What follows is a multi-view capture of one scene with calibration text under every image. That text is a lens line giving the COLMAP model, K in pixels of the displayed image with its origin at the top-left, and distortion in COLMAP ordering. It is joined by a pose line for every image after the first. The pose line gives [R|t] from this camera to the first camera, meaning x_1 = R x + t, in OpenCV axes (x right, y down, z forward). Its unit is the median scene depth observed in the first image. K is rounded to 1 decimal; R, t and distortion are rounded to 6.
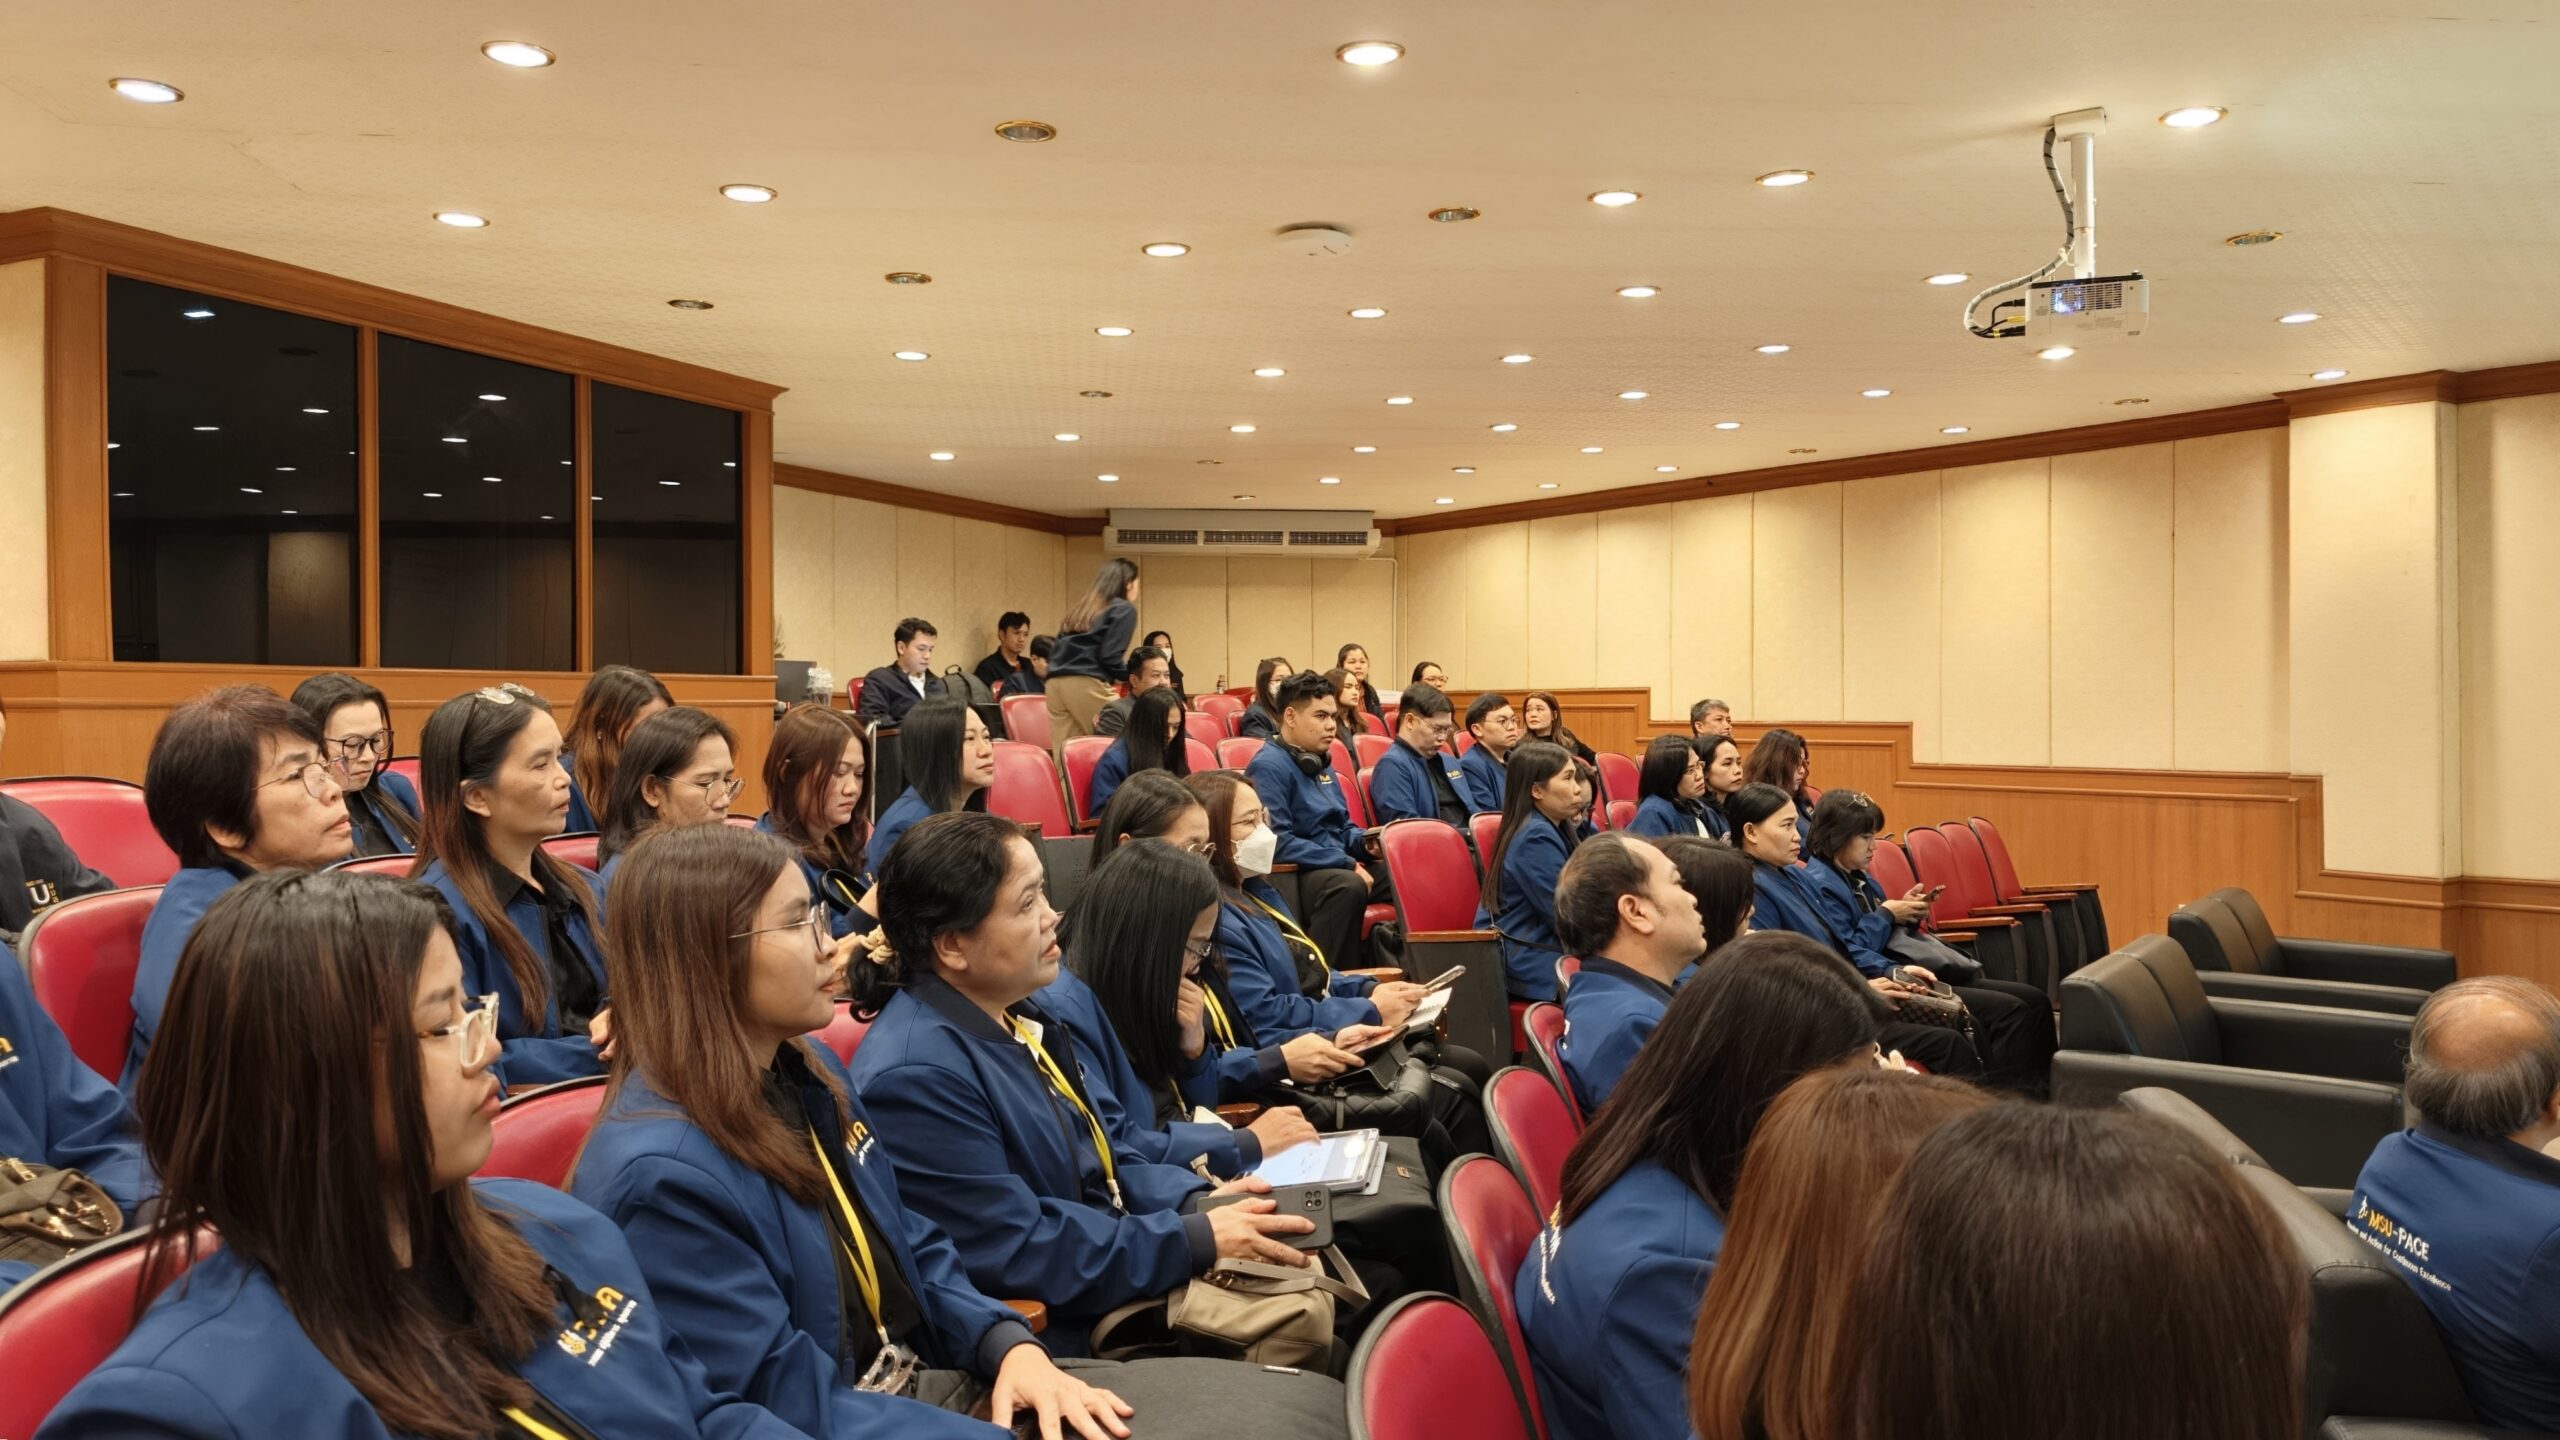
lens RADIAL K [[1806.4, 0, 1284.4], [0, 1806.4, 669.7], [0, 0, 1]] dist [0.032810, -0.000417]
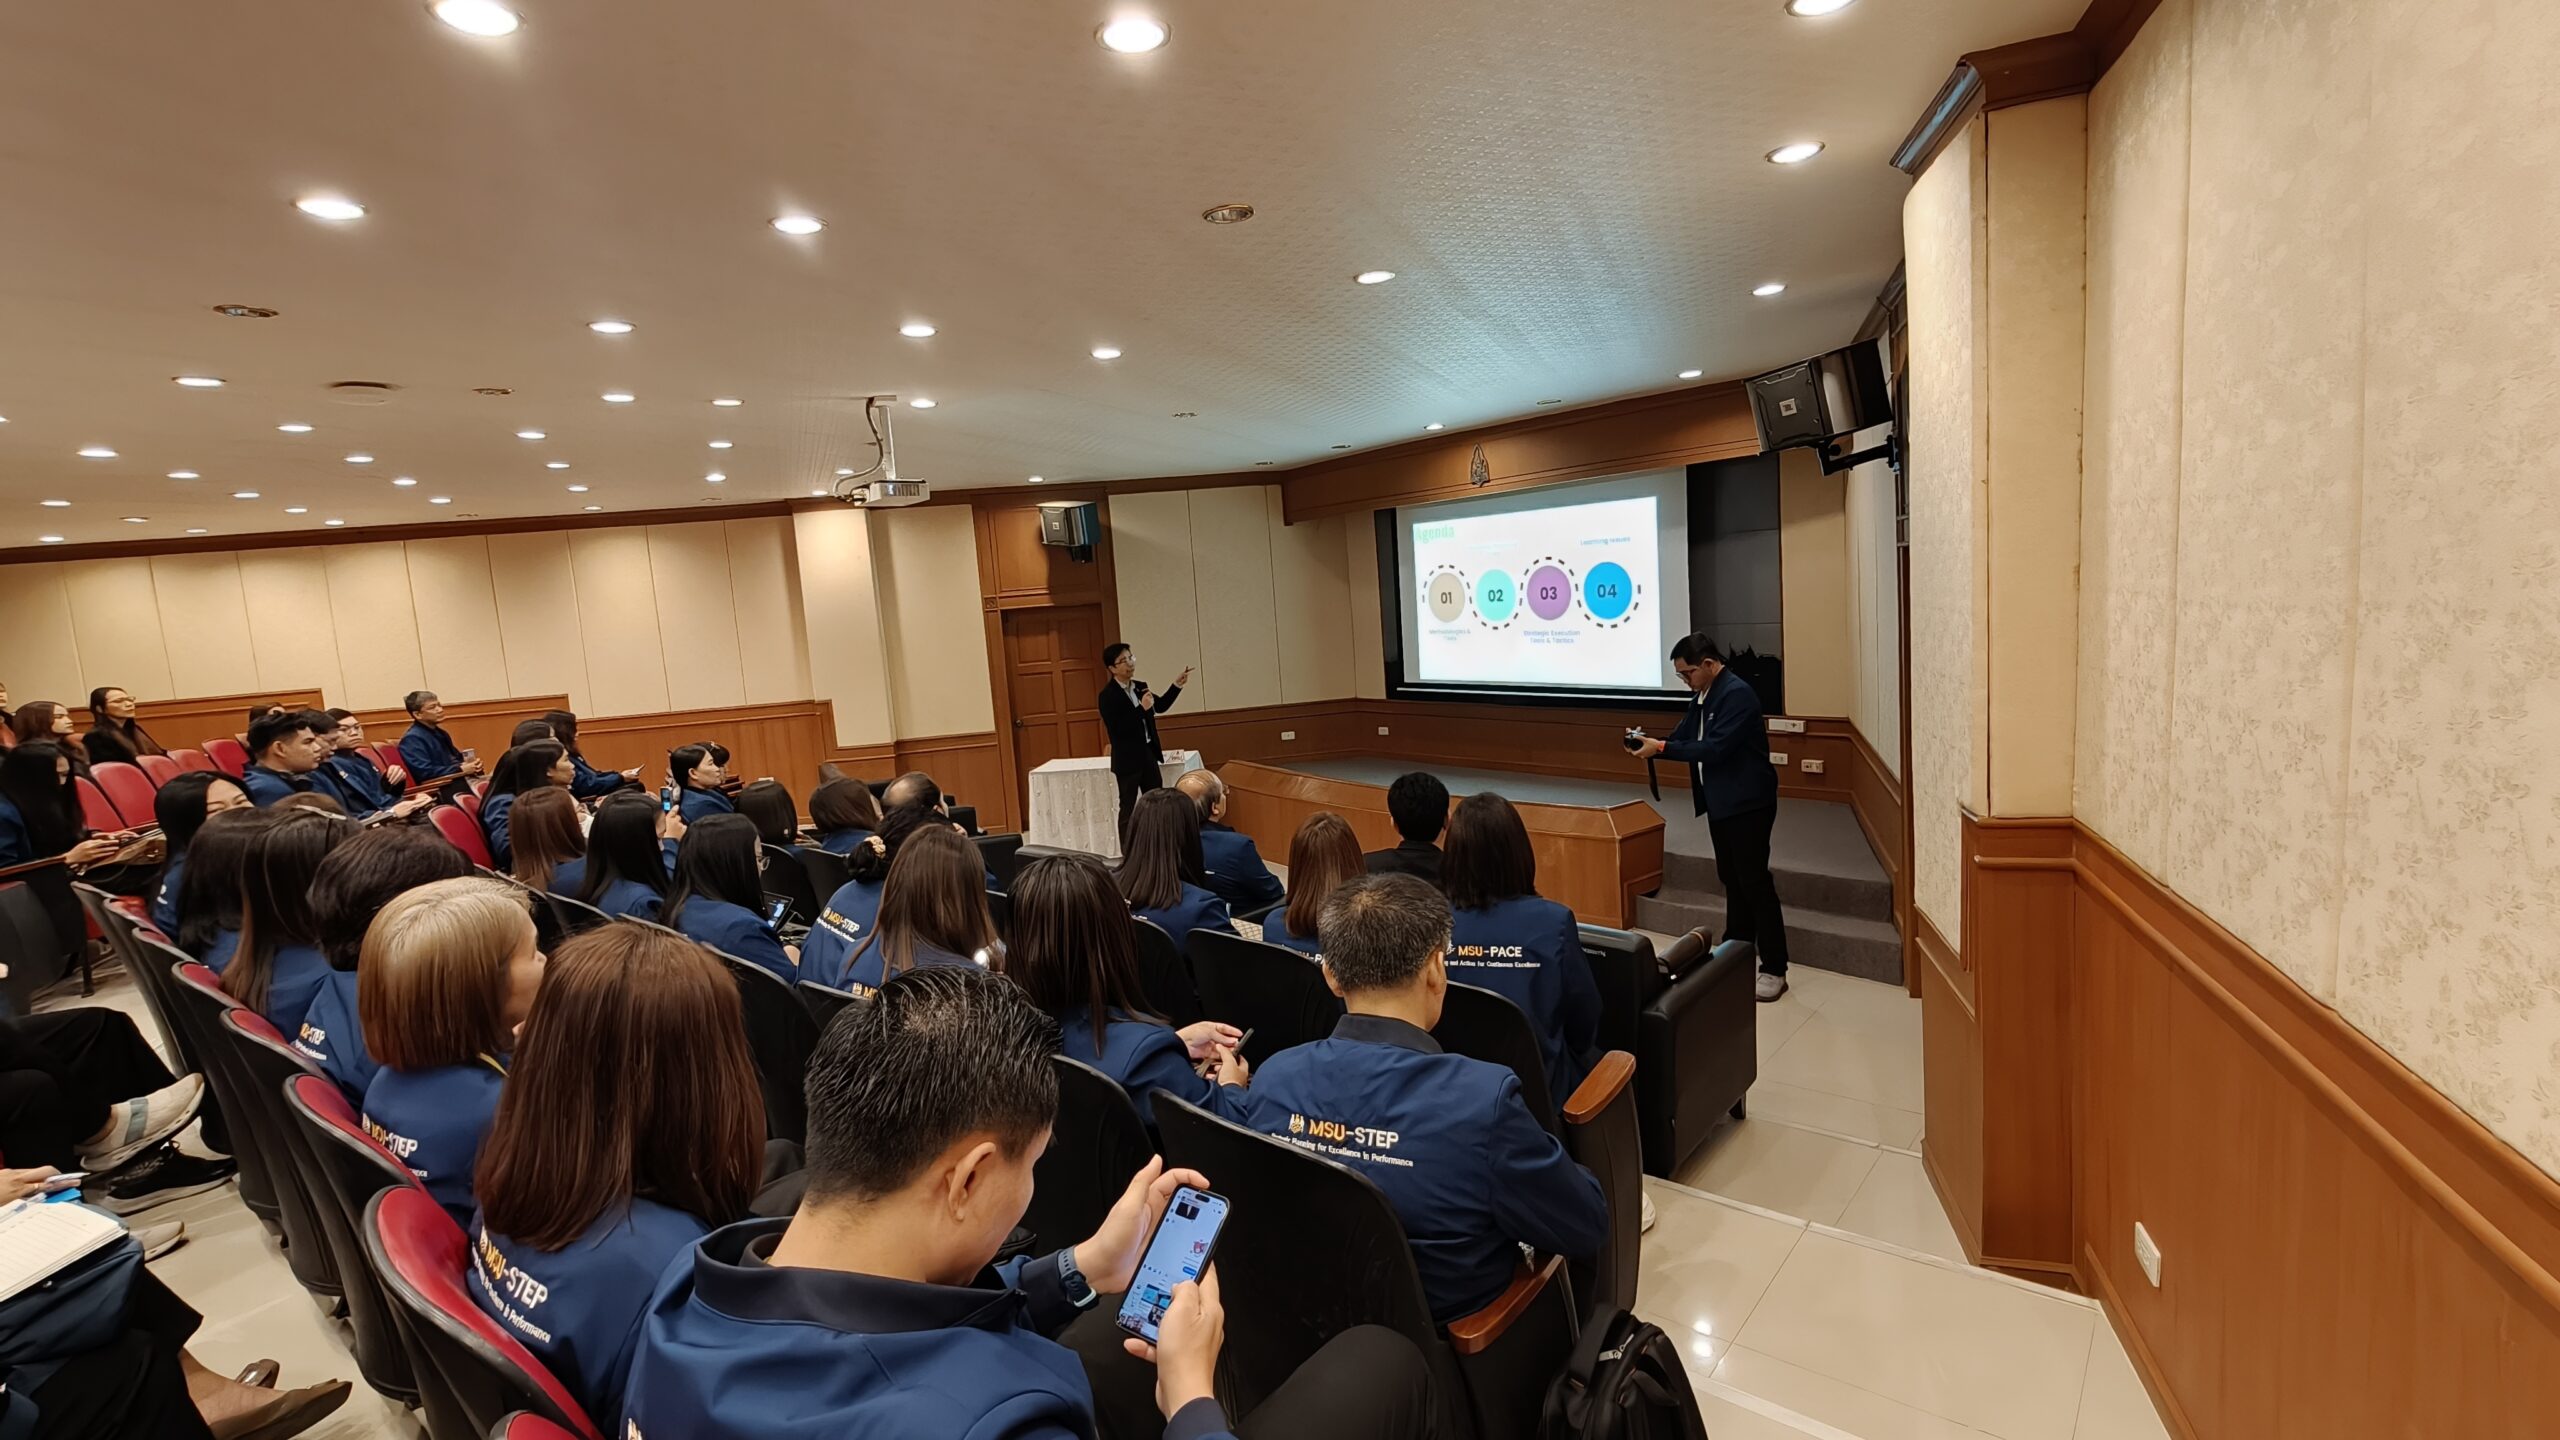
lens RADIAL K [[1147.0, 0, 1266.0], [0, 1147.0, 721.2], [0, 0, 1]] dist [-0.000730, 0.000131]
pose [[0.479581, -0.129689, 0.867861, -0.262485], [0.055432, 0.991520, 0.117536, -0.036130], [-0.875745, -0.008260, 0.482703, 0.002803]]
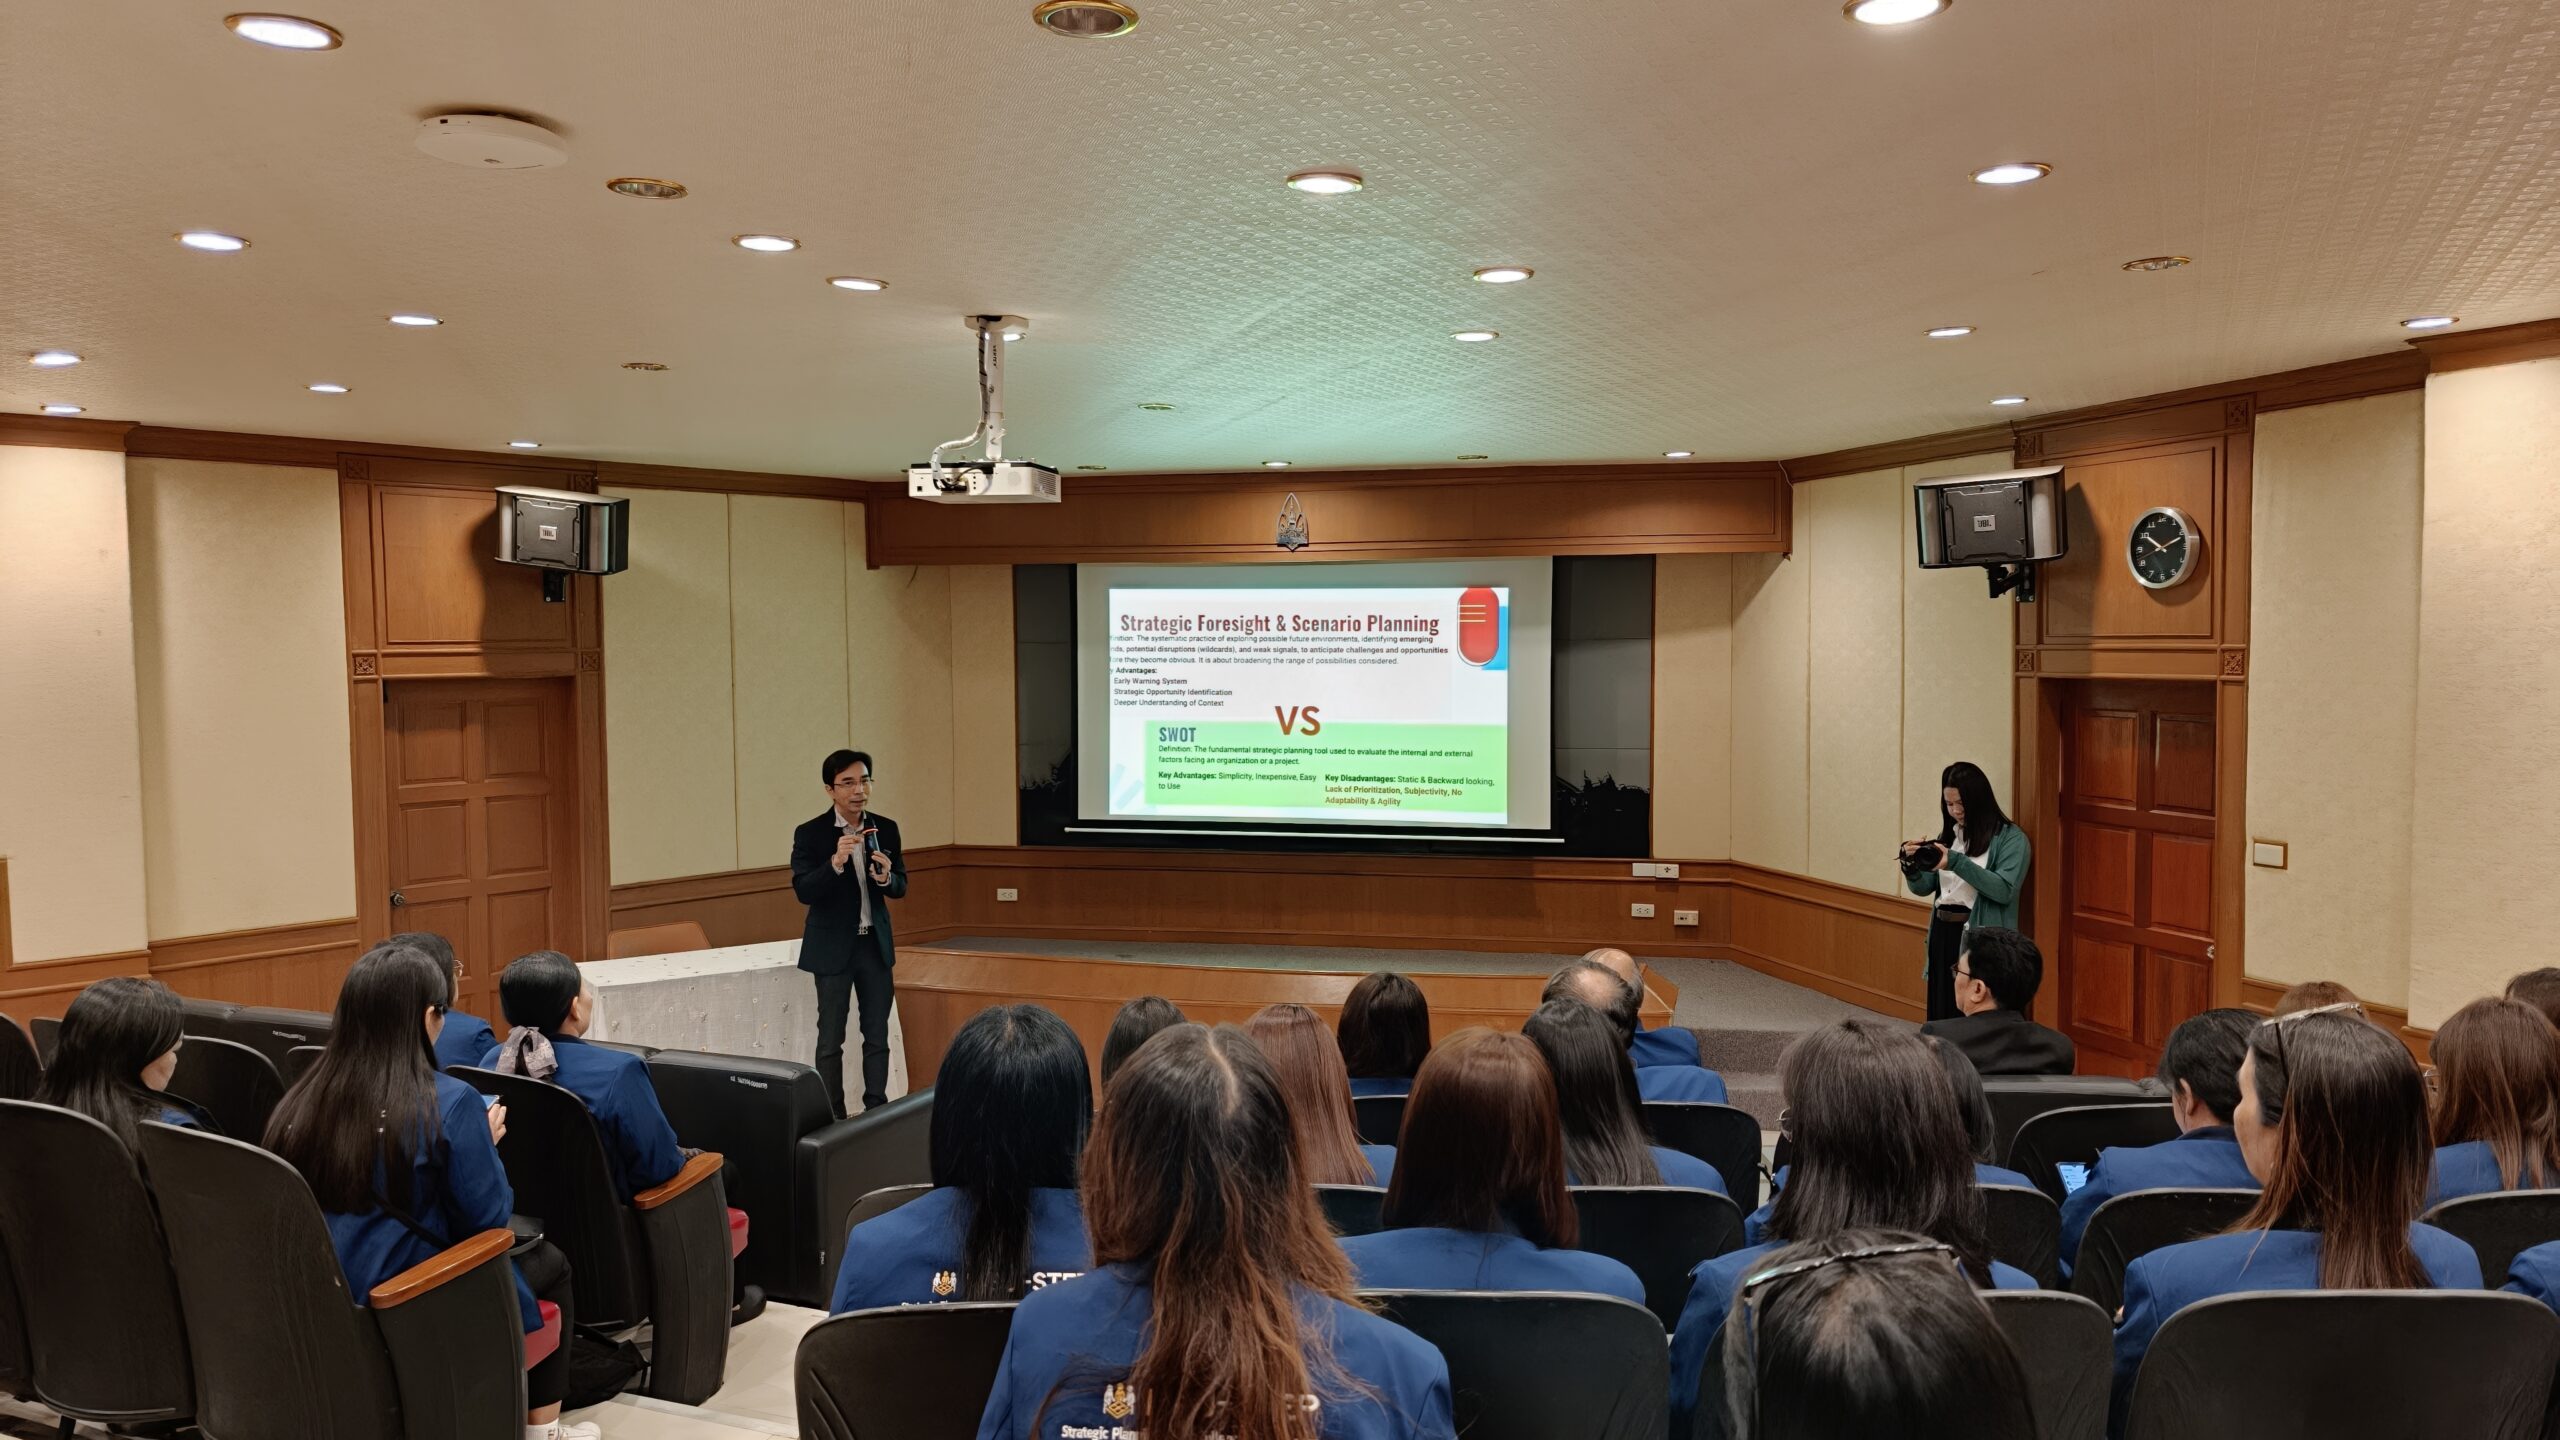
lens RADIAL K [[1731.5, 0, 1300.2], [0, 1731.5, 729.5], [0, 0, 1]] dist [0.042025, -0.039890]
pose [[-0.196569, -0.046944, 0.979366, -0.360603], [-0.011184, 0.998896, 0.045636, -0.047147], [-0.980426, -0.001983, -0.196877, 0.532623]]
